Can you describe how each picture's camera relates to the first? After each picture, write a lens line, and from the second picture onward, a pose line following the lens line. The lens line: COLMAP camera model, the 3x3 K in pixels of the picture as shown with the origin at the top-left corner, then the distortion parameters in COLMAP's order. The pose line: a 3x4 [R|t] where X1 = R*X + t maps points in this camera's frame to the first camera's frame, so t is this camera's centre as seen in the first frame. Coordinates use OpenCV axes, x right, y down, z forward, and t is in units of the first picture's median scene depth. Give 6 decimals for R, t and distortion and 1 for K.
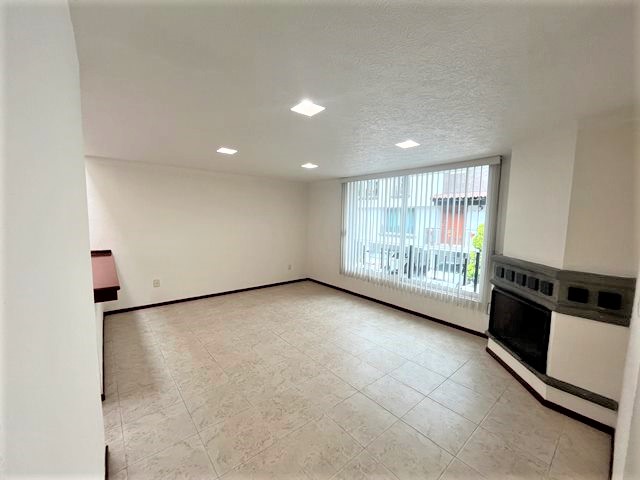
lens RADIAL K [[261.3, 0, 320.1], [0, 261.3, 240.4], [0, 0, 1]] dist [-0.001015, -0.000766]
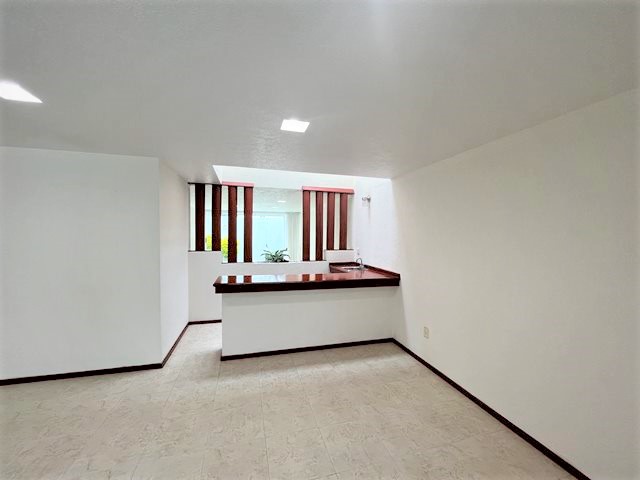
lens RADIAL K [[261.3, 0, 320.0], [0, 261.3, 240.1], [0, 0, 1]] dist [-0.001015, -0.000766]
pose [[-0.415616, -0.013668, -0.909438, 0.170086], [-0.101939, 0.994287, 0.031643, -0.097128], [0.903810, 0.105858, -0.414635, 1.303174]]
